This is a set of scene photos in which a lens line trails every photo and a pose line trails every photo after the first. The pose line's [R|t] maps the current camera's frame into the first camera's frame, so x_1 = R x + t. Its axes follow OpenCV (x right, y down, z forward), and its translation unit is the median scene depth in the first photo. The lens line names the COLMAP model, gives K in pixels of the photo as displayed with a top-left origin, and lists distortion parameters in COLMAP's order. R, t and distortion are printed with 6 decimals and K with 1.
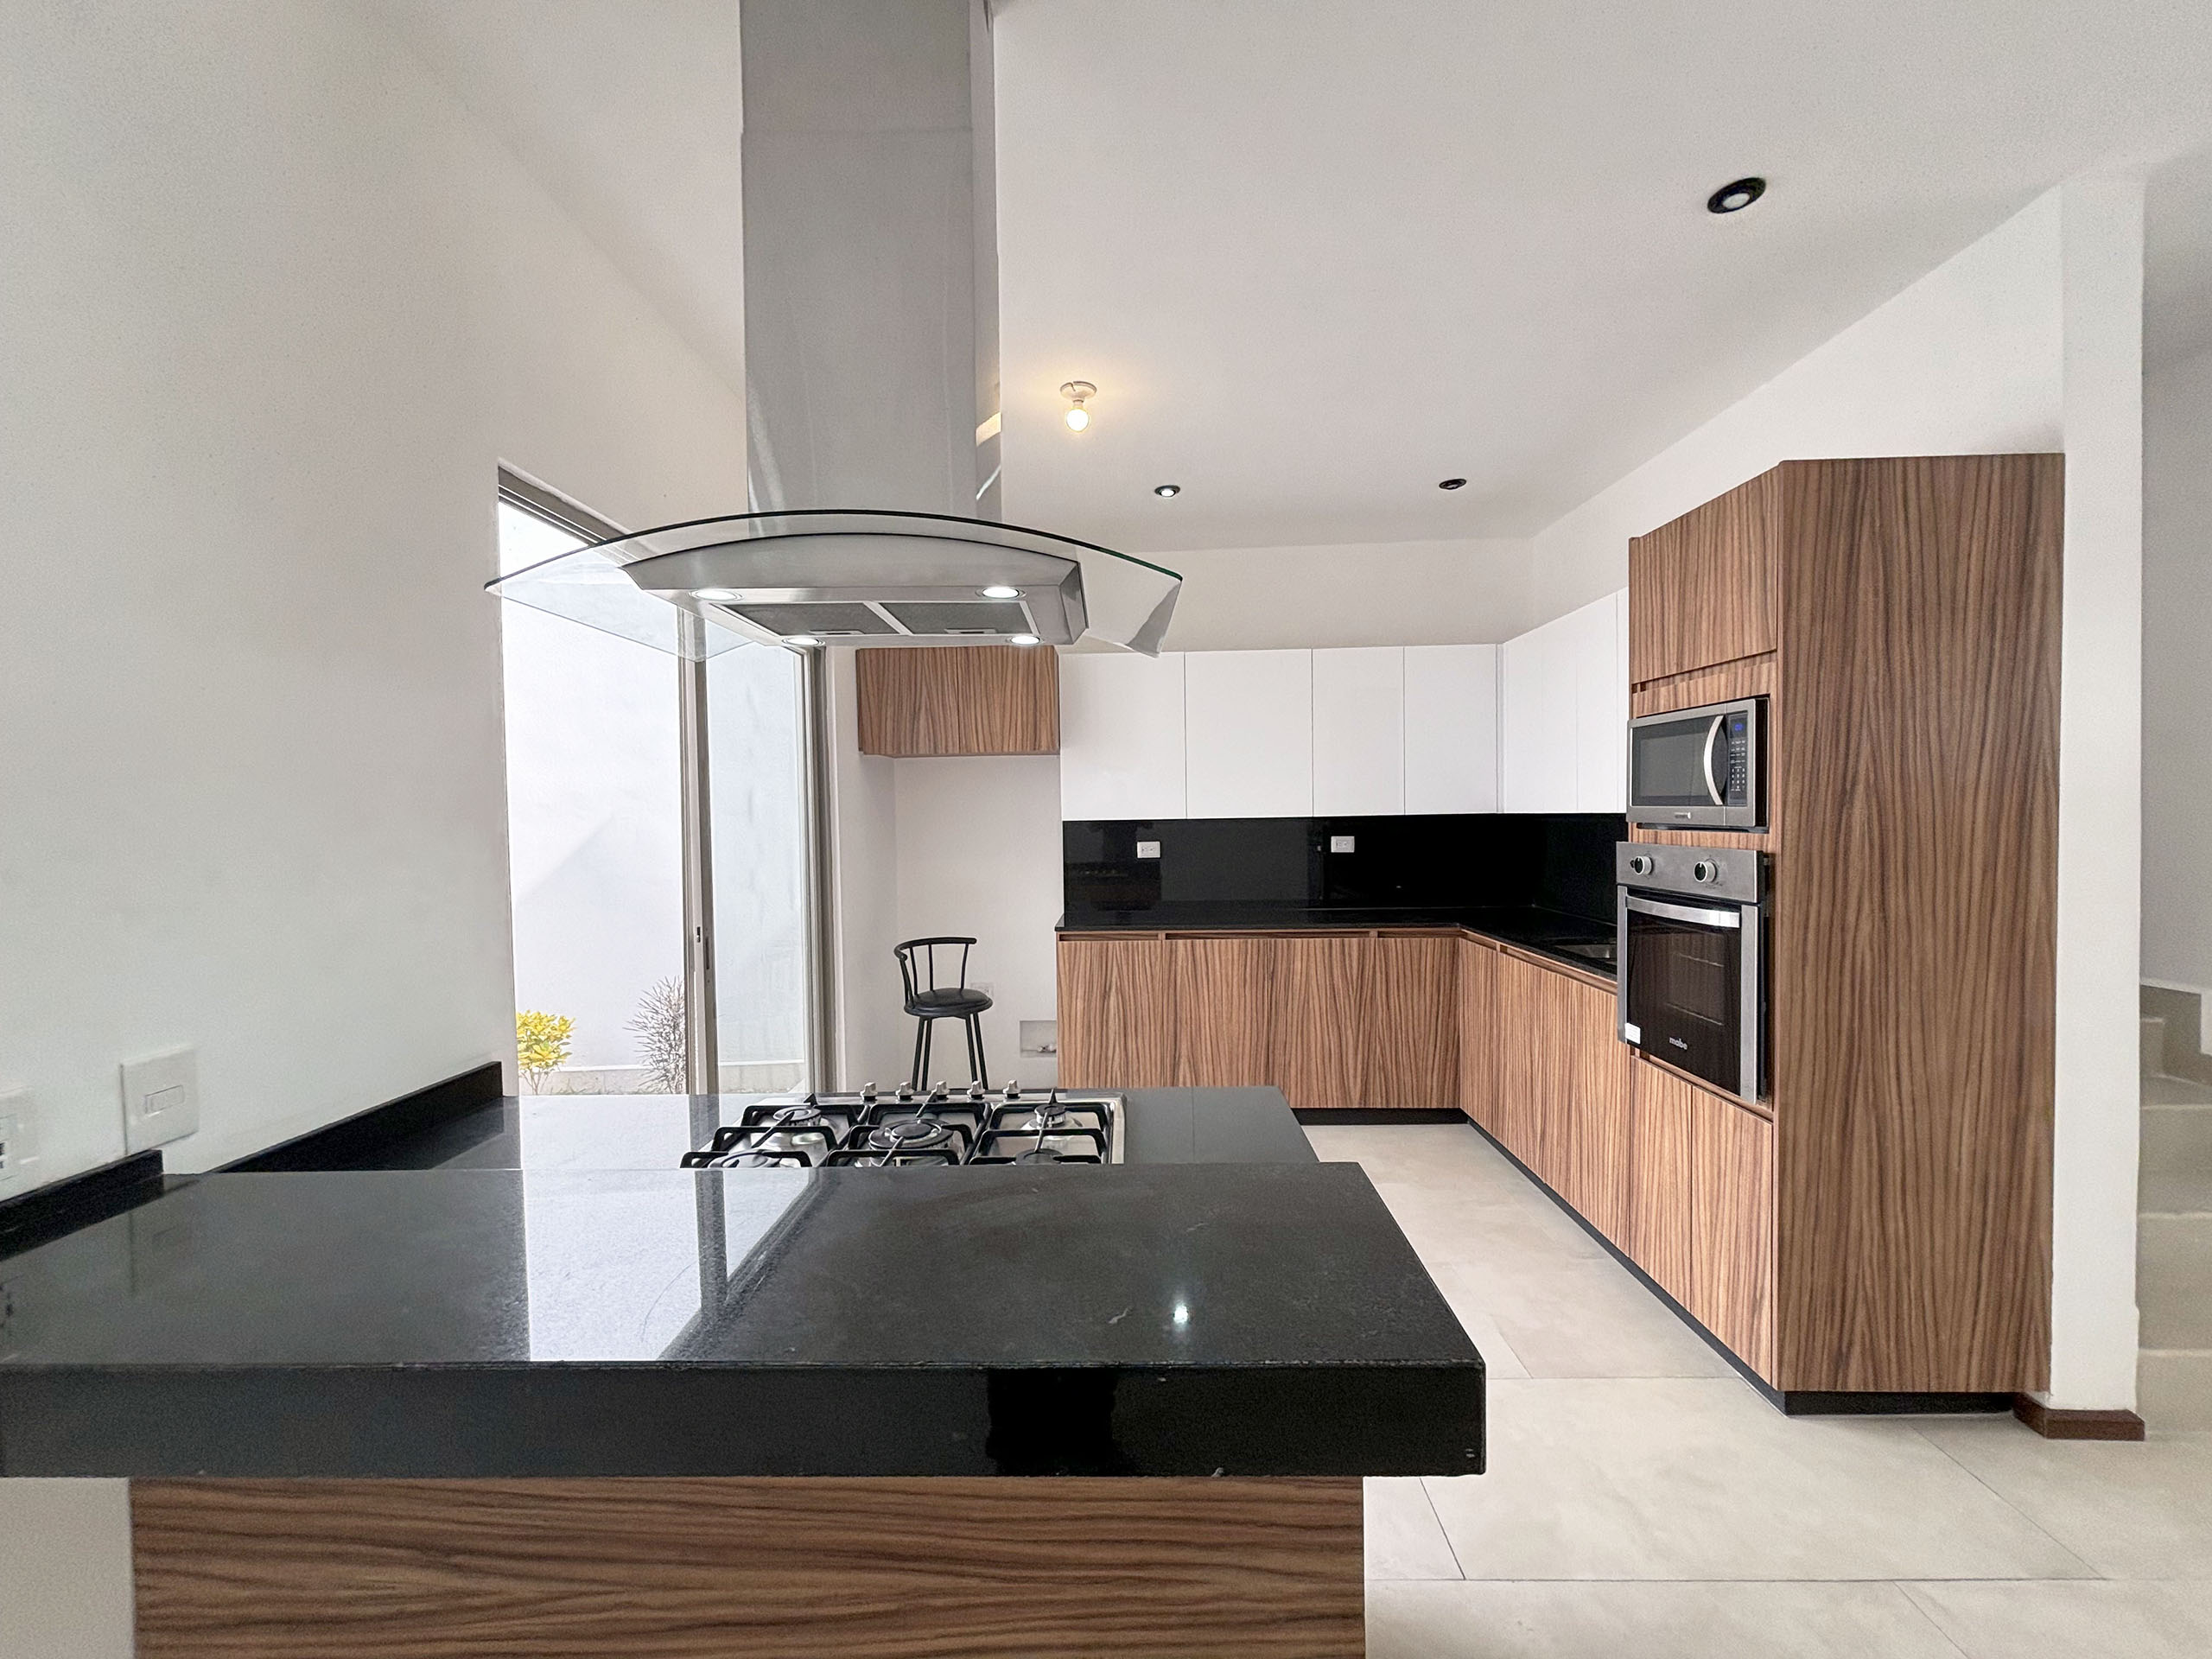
lens RADIAL K [[890.9, 0, 1105.3], [0, 890.9, 834.2], [0, 0, 1]] dist [0.003146, -0.002232]
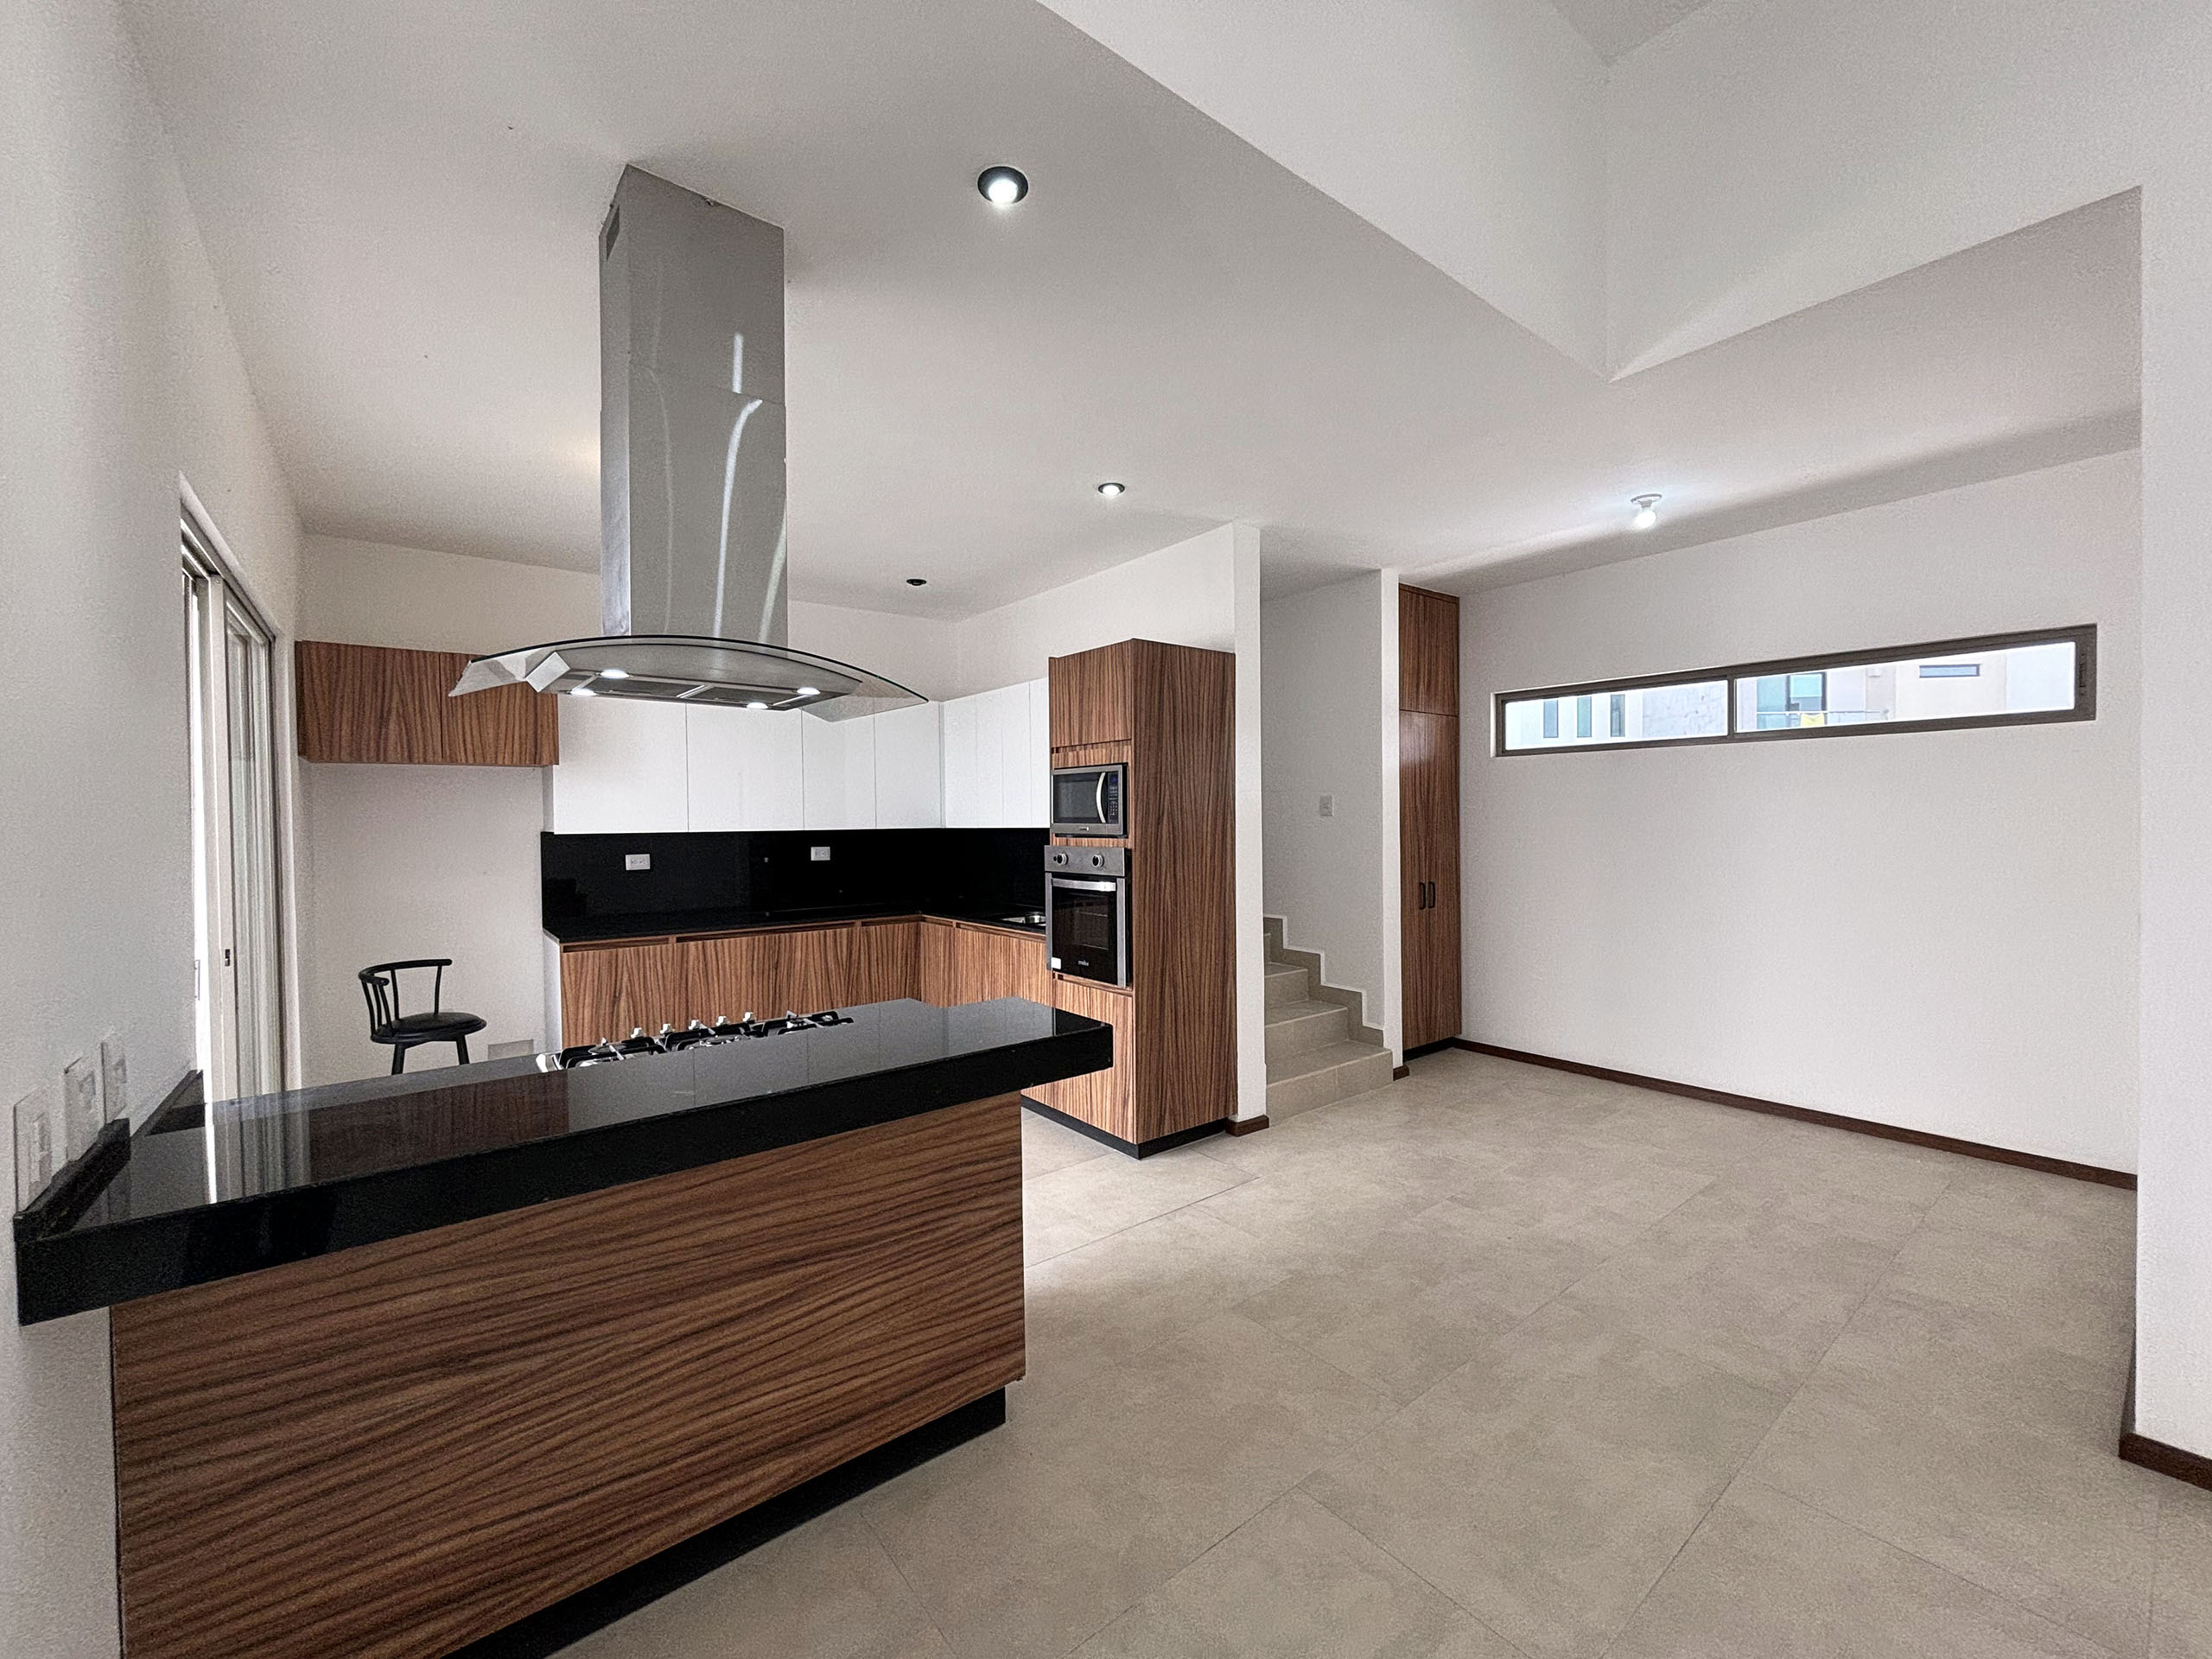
lens RADIAL K [[890.9, 0, 1099.1], [0, 890.9, 832.8], [0, 0, 1]] dist [0.003146, -0.002232]
pose [[0.774795, -0.000496, 0.632212, -0.421344], [0.013359, 0.999789, -0.015588, 0.013671], [-0.632071, 0.020523, 0.774639, -0.347345]]
